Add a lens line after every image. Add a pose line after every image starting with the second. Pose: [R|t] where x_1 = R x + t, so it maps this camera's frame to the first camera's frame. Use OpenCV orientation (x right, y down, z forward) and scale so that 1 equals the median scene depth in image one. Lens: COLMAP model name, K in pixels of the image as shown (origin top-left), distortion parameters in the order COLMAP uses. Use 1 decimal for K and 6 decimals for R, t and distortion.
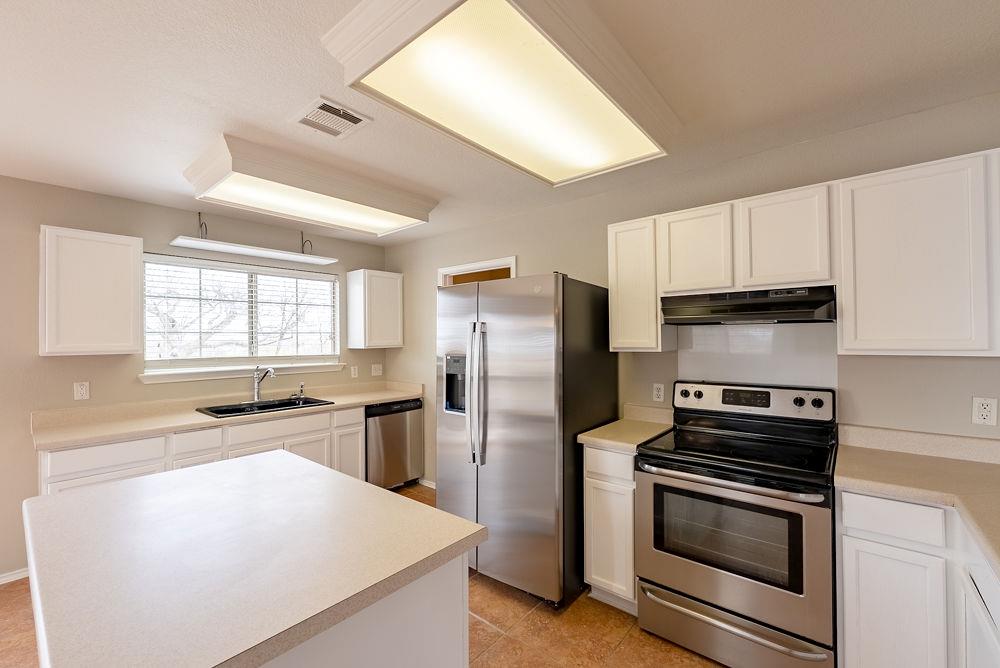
lens RADIAL K [[415.2, 0, 500.0], [0, 415.2, 334.0], [0, 0, 1]] dist [-0.001110, 0.000107]
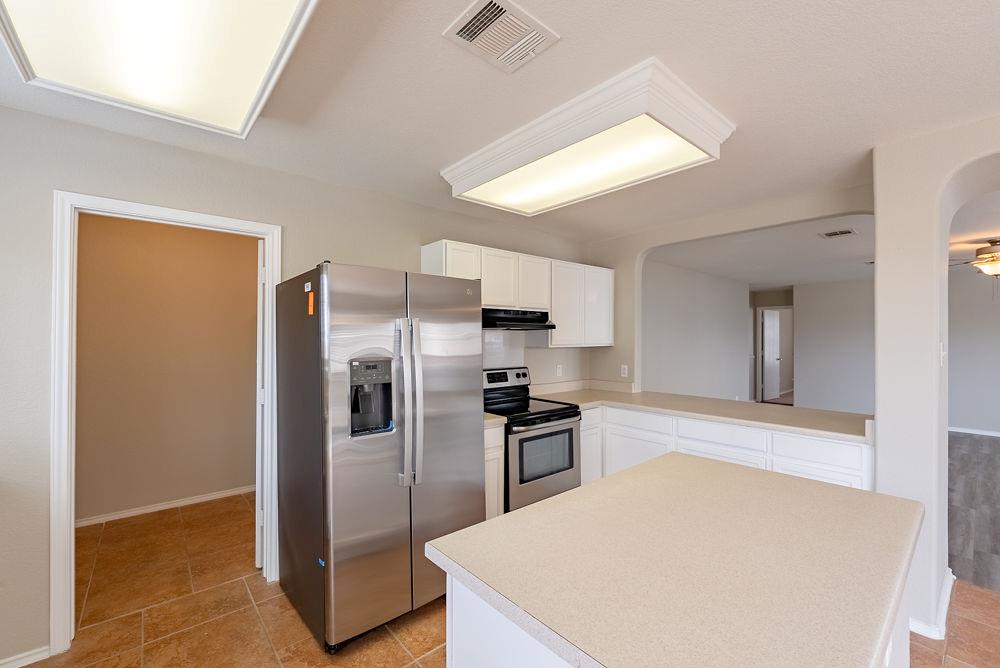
lens RADIAL K [[415.2, 0, 500.0], [0, 415.2, 334.0], [0, 0, 1]] dist [-0.001110, 0.000107]
pose [[0.169860, 0.015852, 0.985341, -0.929640], [-0.014524, 0.999802, -0.013581, 0.012163], [-0.985361, -0.012004, 0.170057, 0.717503]]
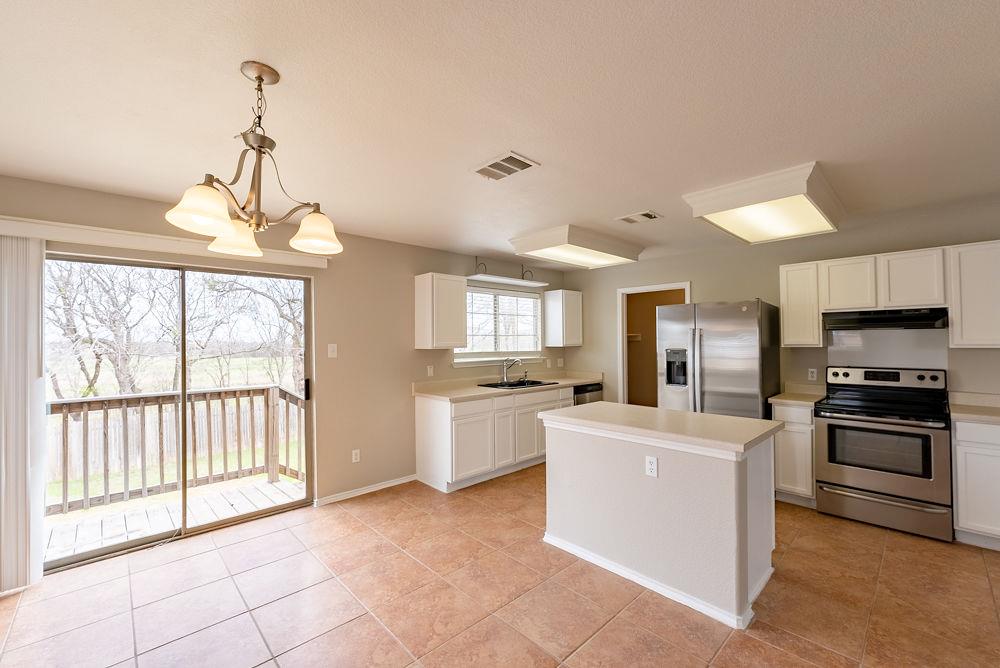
lens RADIAL K [[415.2, 0, 500.0], [0, 415.2, 334.0], [0, 0, 1]] dist [-0.001110, 0.000107]
pose [[0.994530, -0.001460, -0.104444, -0.681099], [0.000978, 0.999989, -0.004671, -0.000680], [0.104449, 0.004543, 0.994520, -0.715606]]
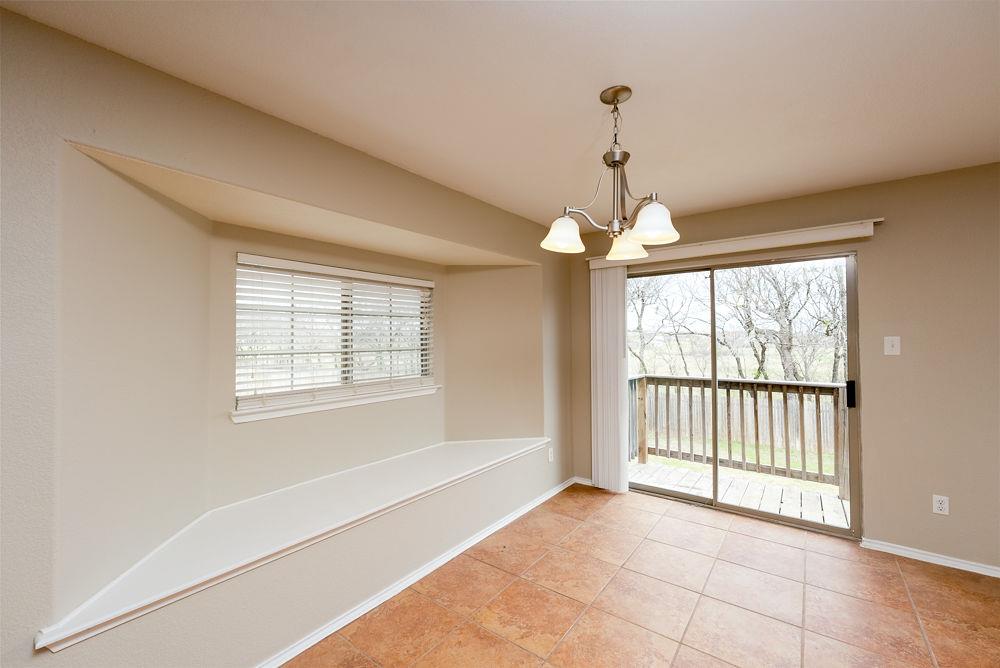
lens RADIAL K [[415.2, 0, 500.0], [0, 415.2, 334.0], [0, 0, 1]] dist [-0.001110, 0.000107]
pose [[0.064092, 0.002872, -0.997940, -0.391233], [0.016810, 0.999851, 0.003957, -0.000785], [0.997802, -0.017029, 0.064034, -0.343894]]
